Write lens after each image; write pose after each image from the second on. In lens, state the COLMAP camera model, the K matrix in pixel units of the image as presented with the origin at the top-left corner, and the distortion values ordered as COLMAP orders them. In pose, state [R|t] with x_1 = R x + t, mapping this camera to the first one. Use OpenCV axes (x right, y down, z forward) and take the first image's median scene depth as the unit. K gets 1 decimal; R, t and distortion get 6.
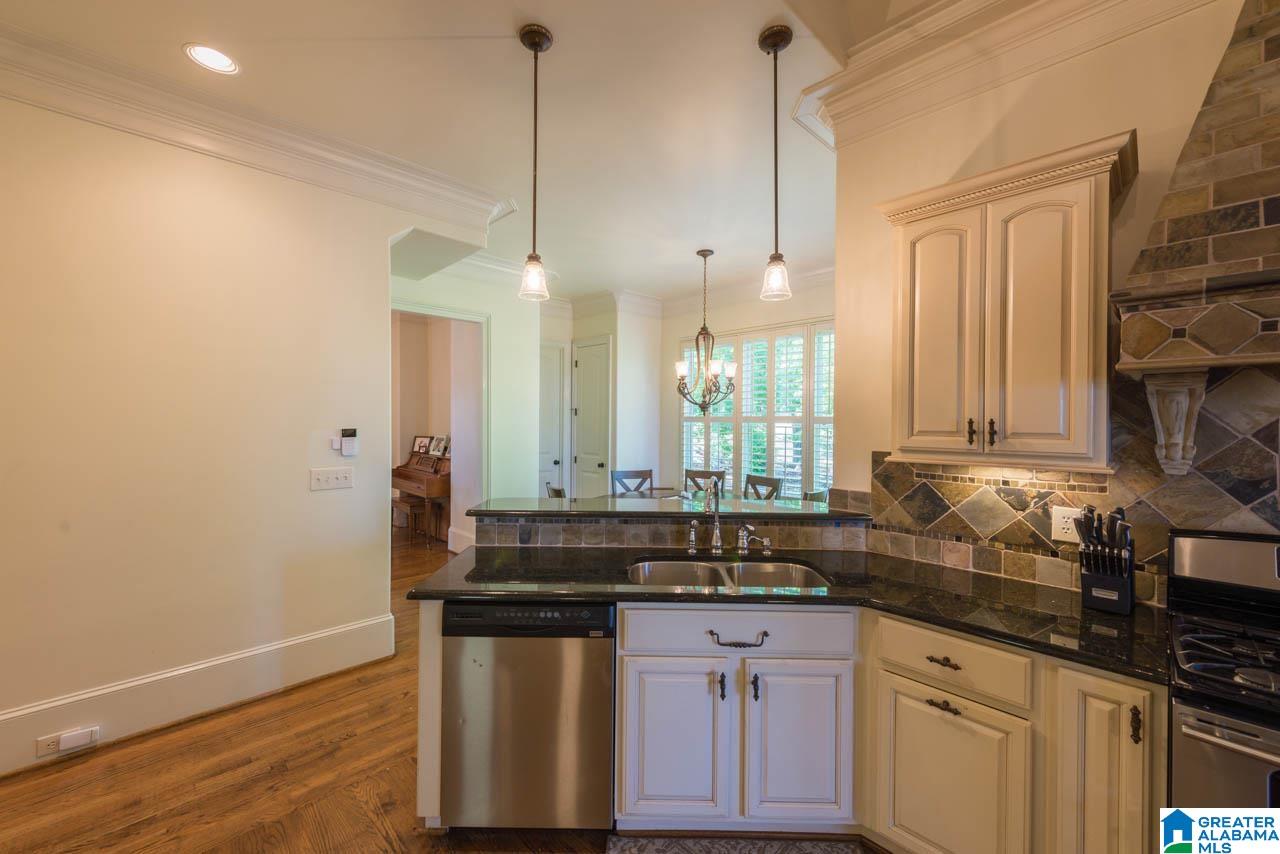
lens RADIAL K [[489.4, 0, 640.0], [0, 489.4, 427.0], [0, 0, 1]] dist [0.000492, -0.002353]
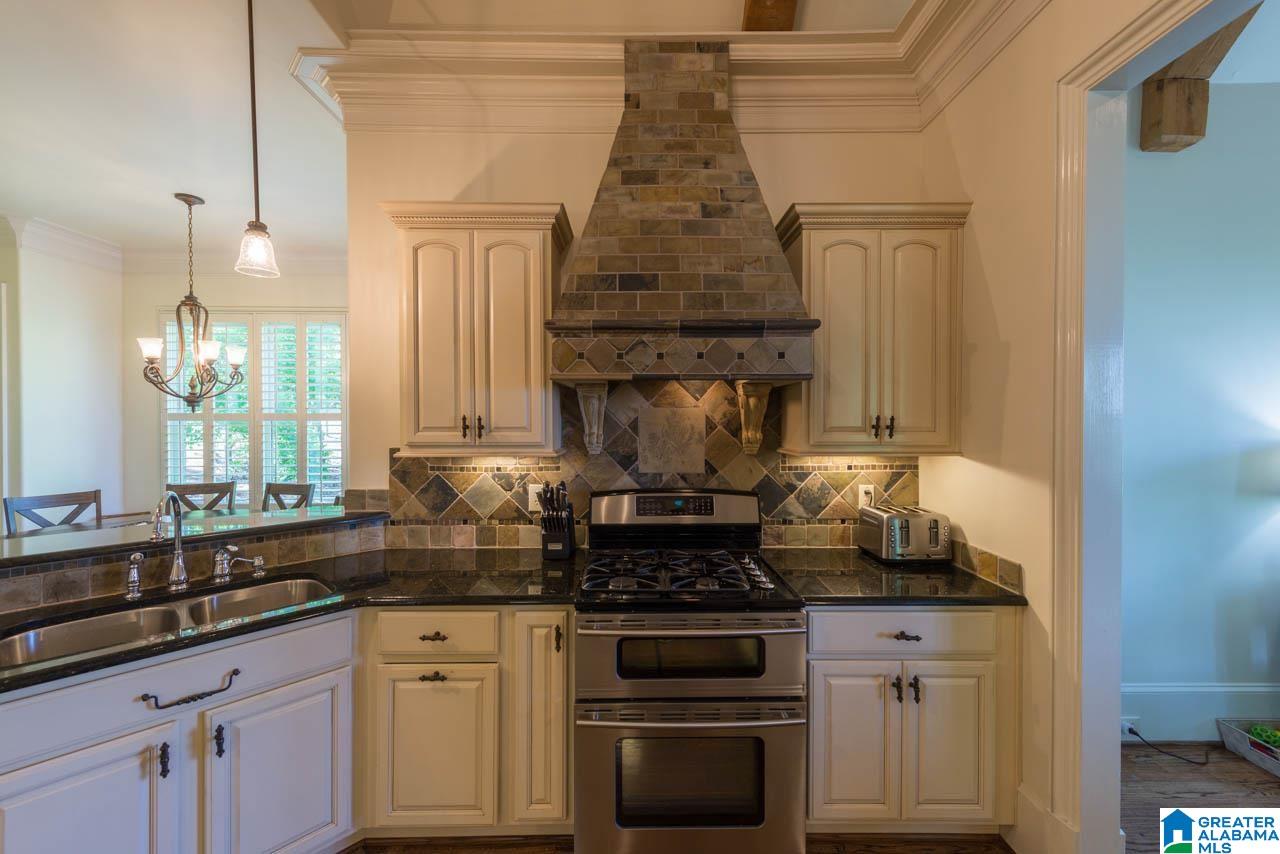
lens RADIAL K [[489.4, 0, 640.0], [0, 489.4, 427.0], [0, 0, 1]] dist [0.000492, -0.002353]
pose [[0.683221, -0.017552, 0.730001, 0.118939], [0.013526, 0.999844, 0.011380, 0.002128], [-0.730086, 0.002099, 0.683352, -0.074818]]
